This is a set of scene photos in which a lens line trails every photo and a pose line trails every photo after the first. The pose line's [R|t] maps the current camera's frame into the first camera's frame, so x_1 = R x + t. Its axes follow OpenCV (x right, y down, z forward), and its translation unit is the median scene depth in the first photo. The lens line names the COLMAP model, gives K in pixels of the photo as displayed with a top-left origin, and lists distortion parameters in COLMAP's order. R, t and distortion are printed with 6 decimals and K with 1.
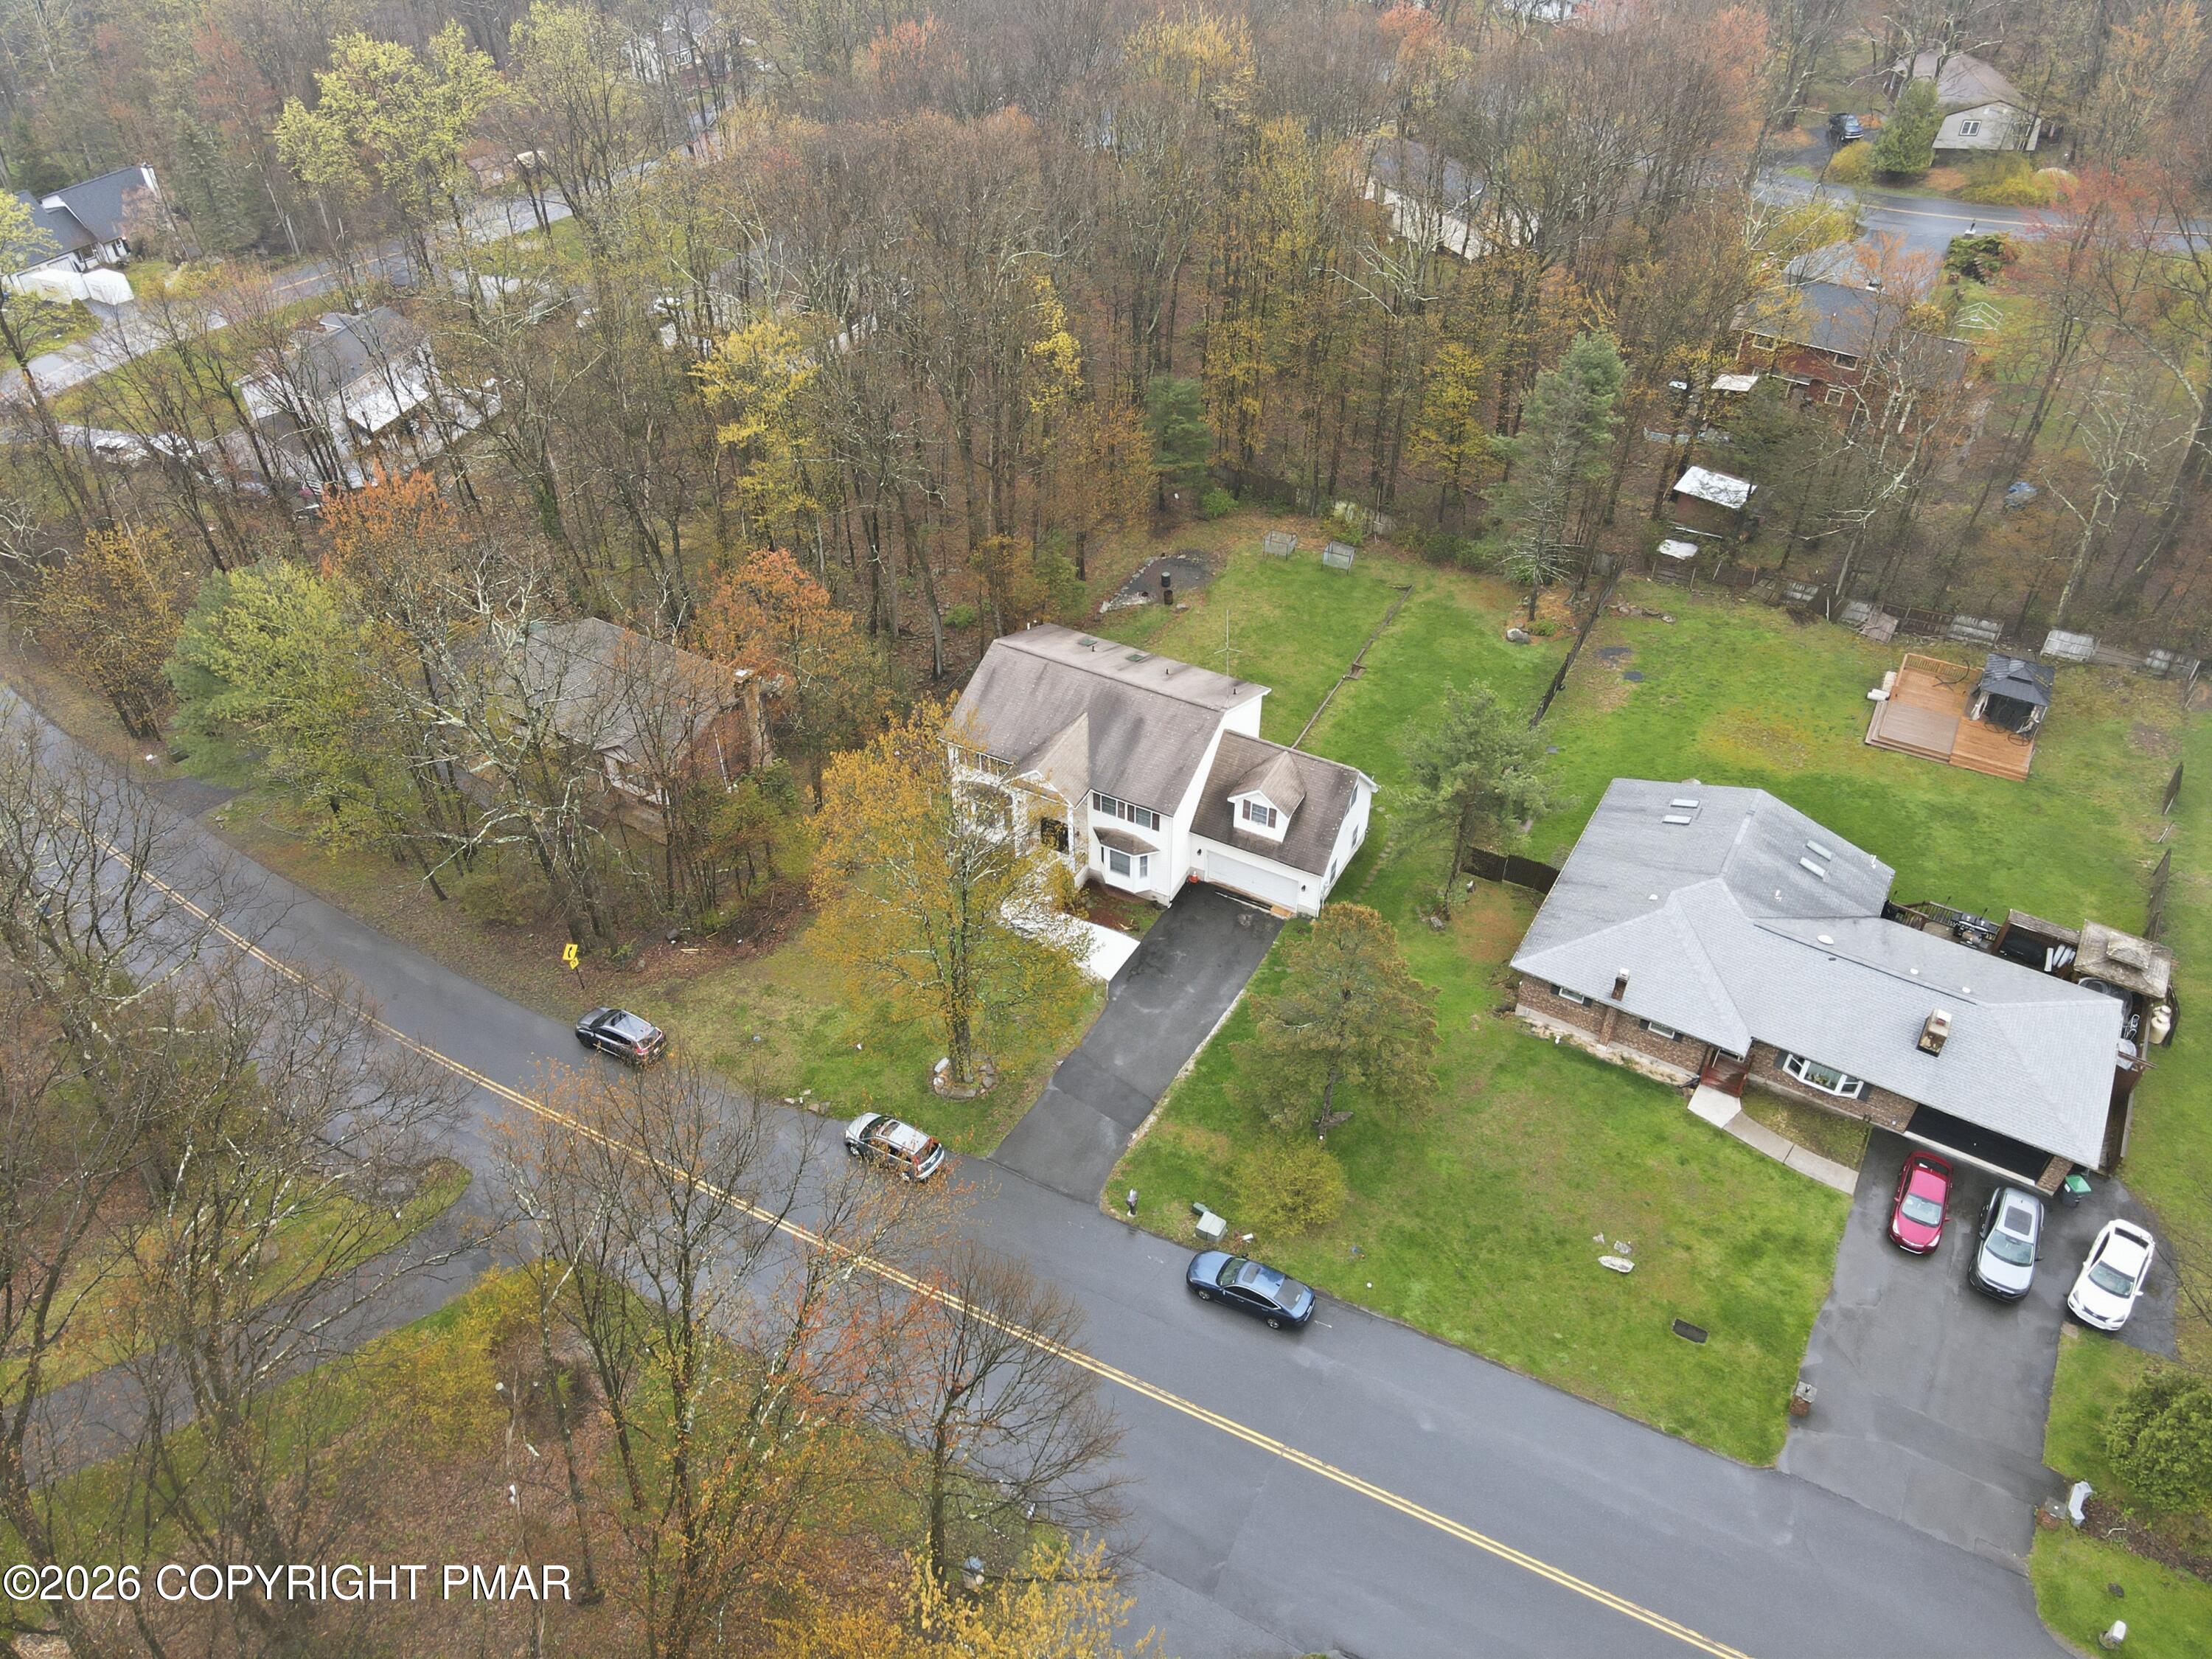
lens RADIAL K [[1574.5, 0, 1107.9], [0, 1574.5, 839.0], [0, 0, 1]] dist [0.013036, -0.003968]
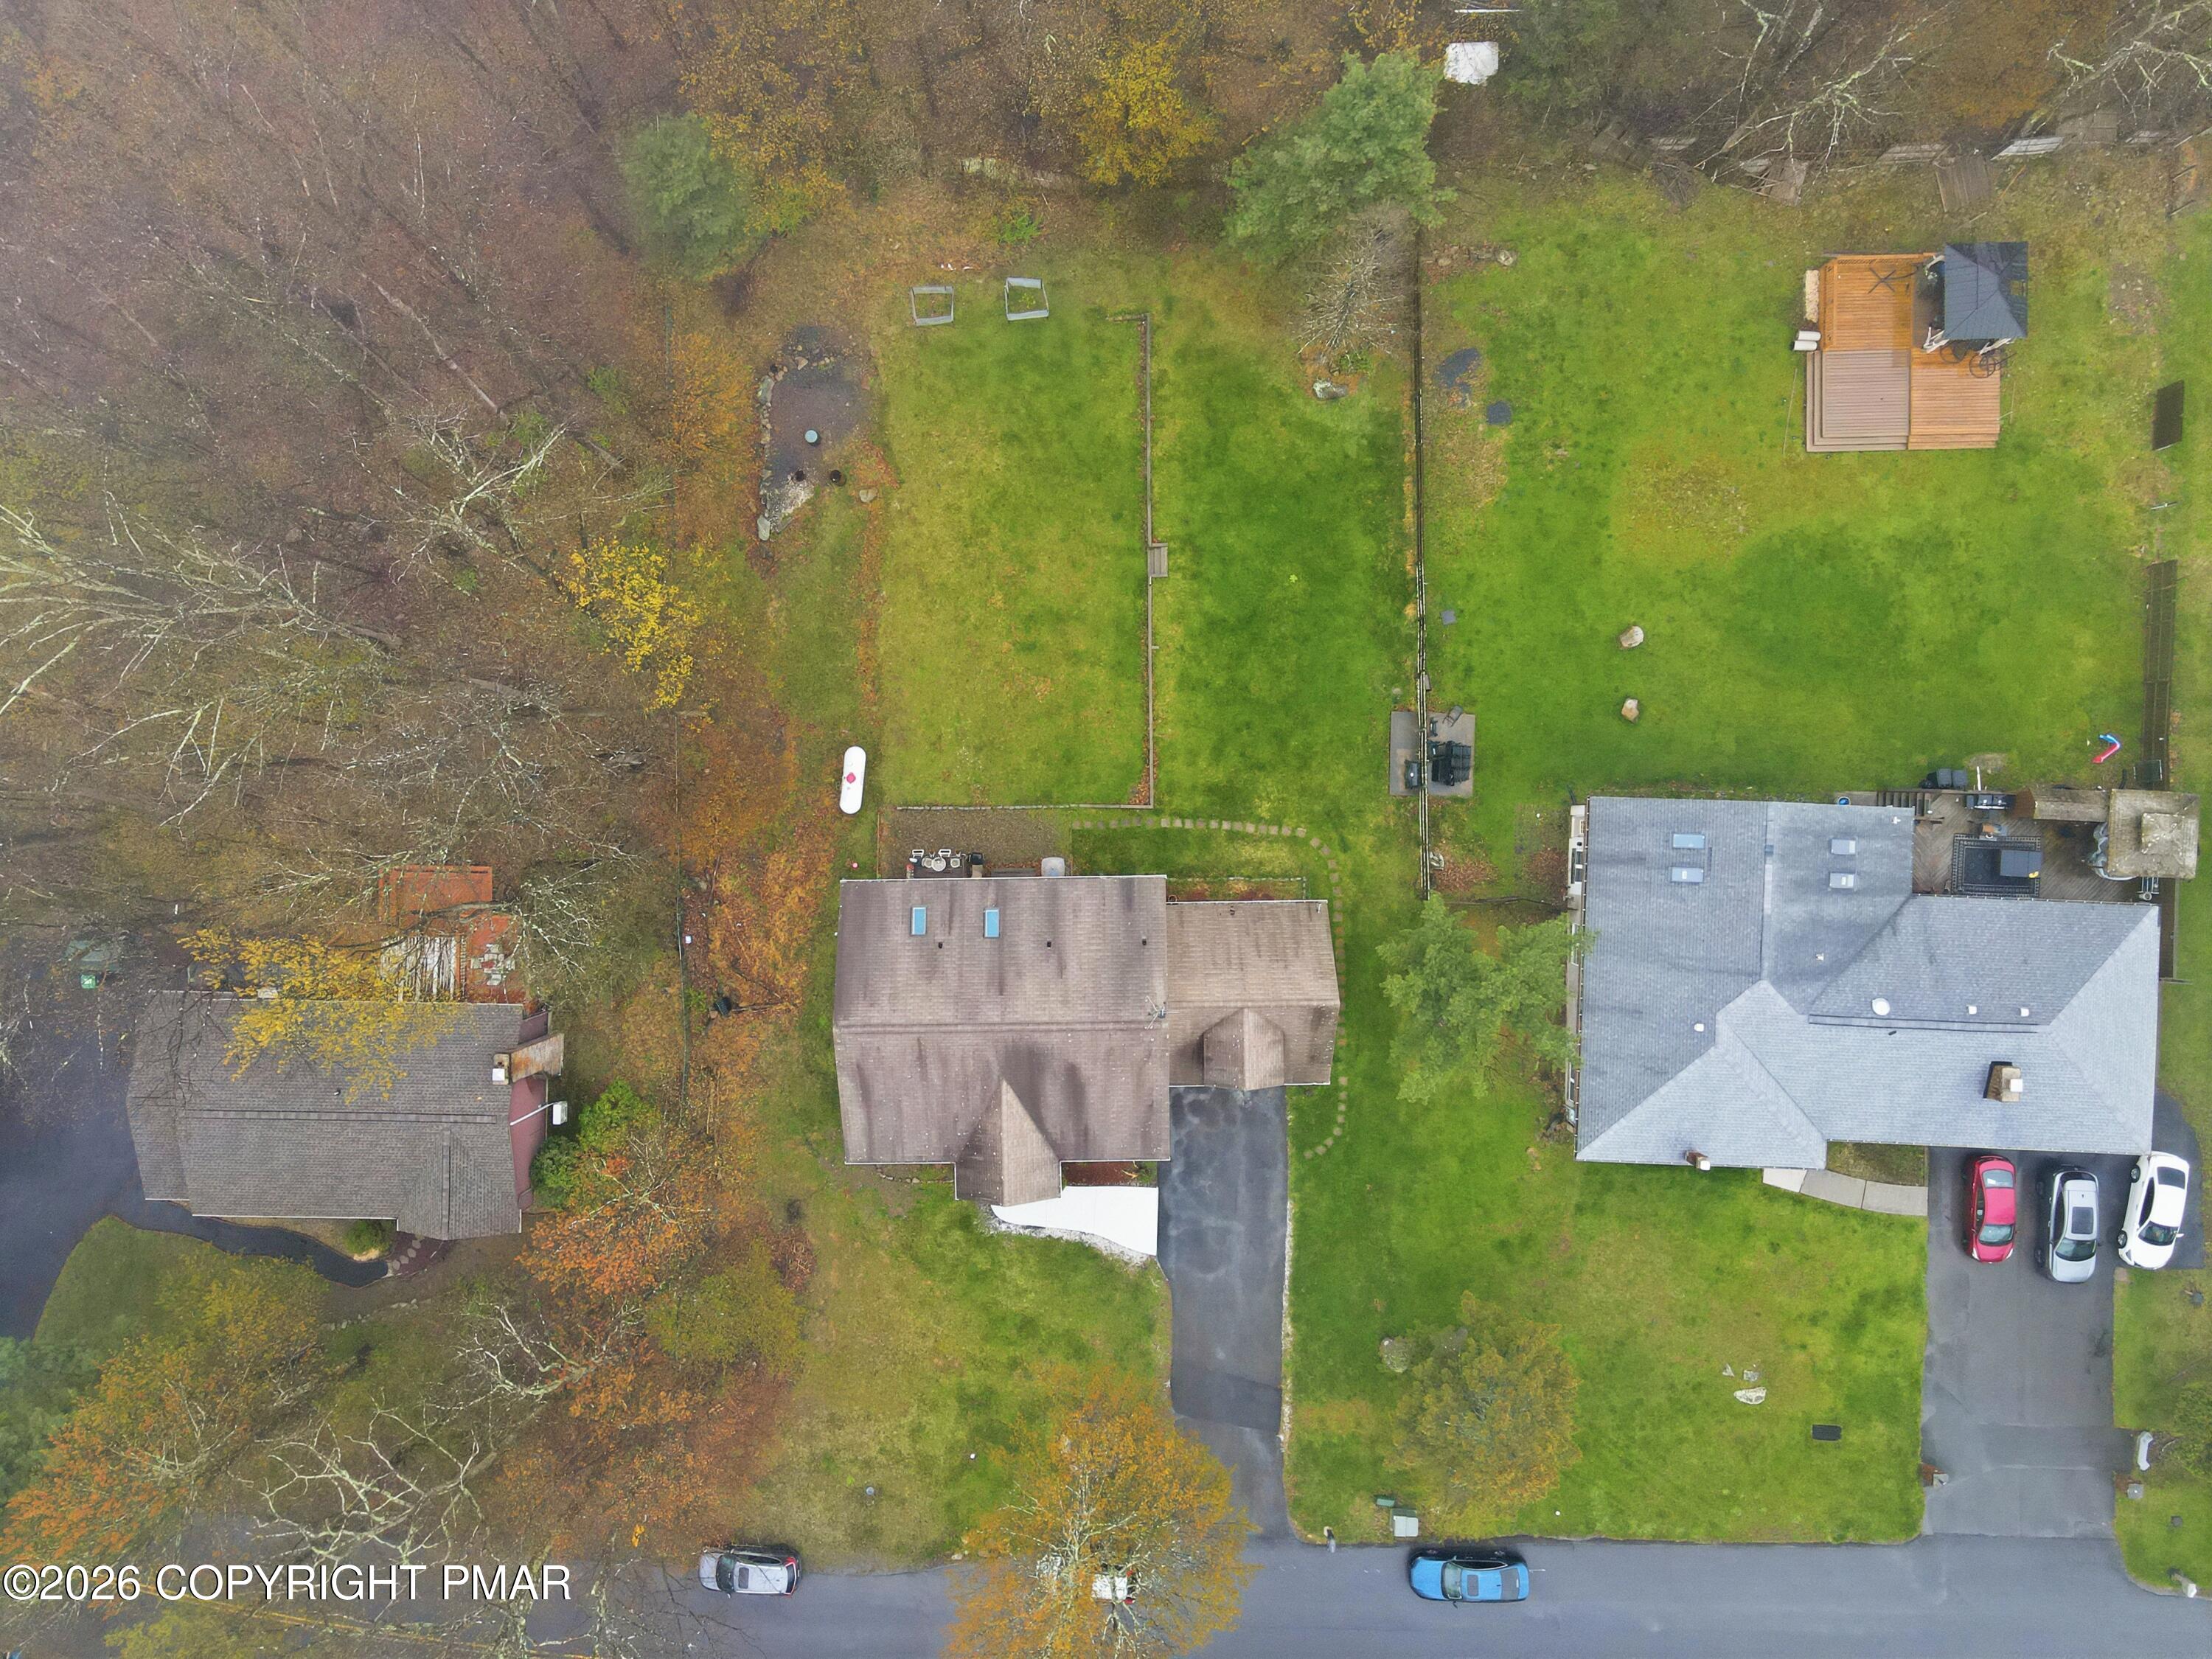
lens RADIAL K [[1574.5, 0, 1106.7], [0, 1574.5, 832.6], [0, 0, 1]] dist [0.013036, -0.003968]
pose [[0.876604, -0.481142, -0.008213, 0.119318], [0.330099, 0.588821, 0.737783, -0.872534], [-0.350142, -0.649455, 0.674988, 0.631365]]
